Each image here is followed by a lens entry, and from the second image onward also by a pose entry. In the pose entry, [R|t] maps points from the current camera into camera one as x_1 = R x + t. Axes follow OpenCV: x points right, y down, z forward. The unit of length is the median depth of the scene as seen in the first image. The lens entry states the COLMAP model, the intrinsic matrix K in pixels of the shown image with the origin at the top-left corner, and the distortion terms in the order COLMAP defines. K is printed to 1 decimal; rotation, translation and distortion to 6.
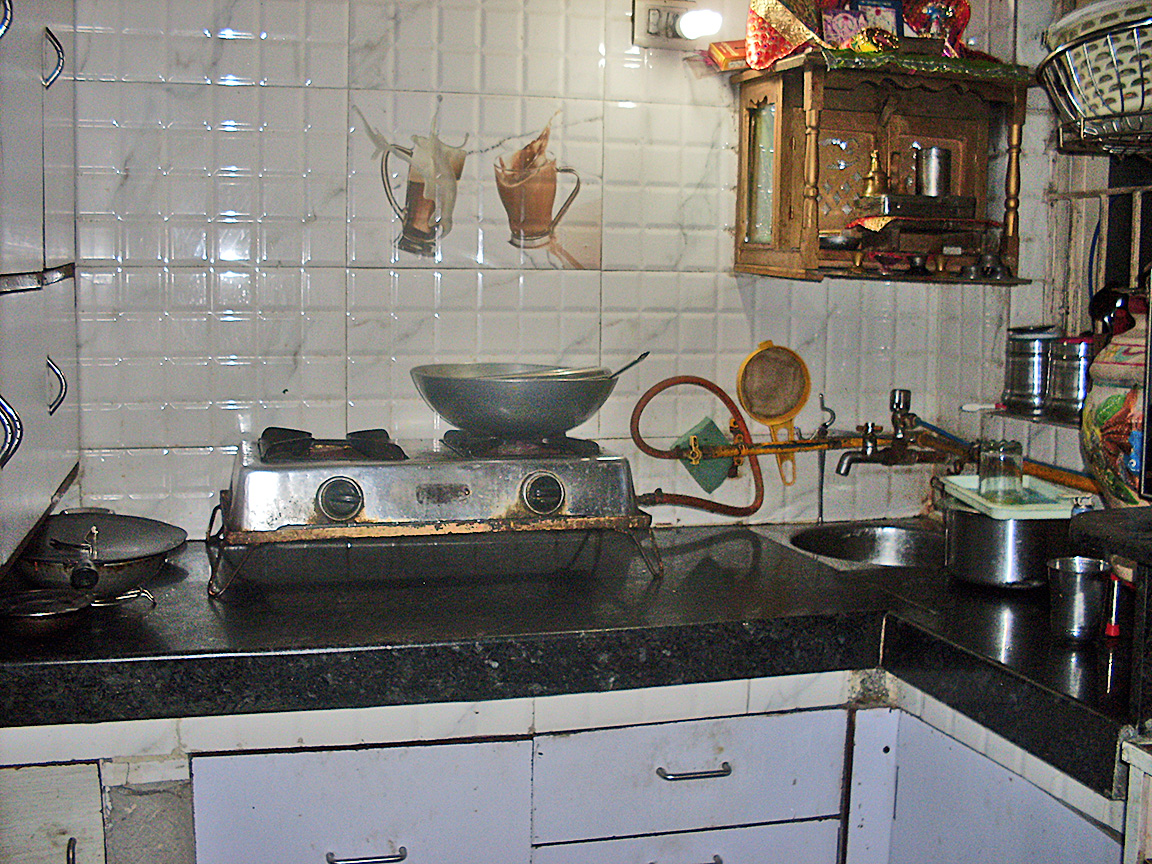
lens RADIAL K [[1248.8, 0, 576.0], [0, 1248.8, 432.0], [0, 0, 1]] dist [-0.208575, 0.211134]
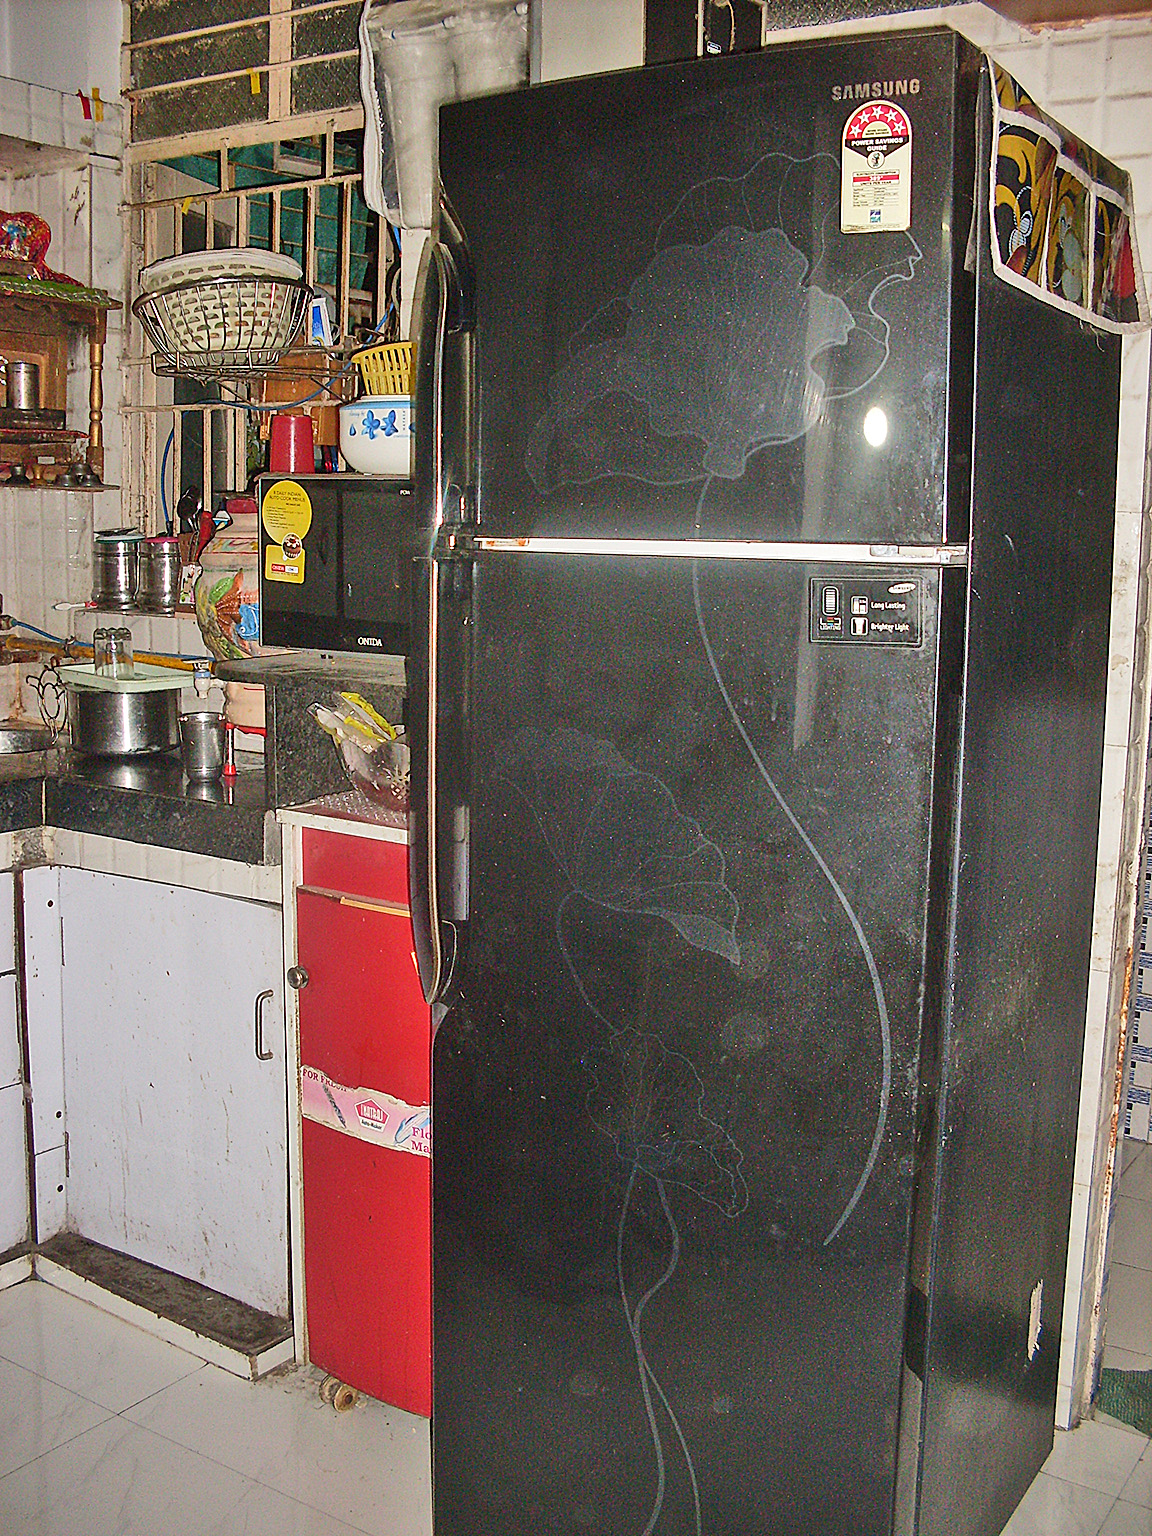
lens RADIAL K [[1665.1, 0, 576.0], [0, 1665.1, 768.0], [0, 0, 1]] dist [-0.208575, 0.211134]
pose [[0.750967, -0.094842, 0.653493, -0.308718], [0.060581, 0.995354, 0.074839, 0.044101], [-0.657555, -0.016613, 0.753224, -0.399507]]
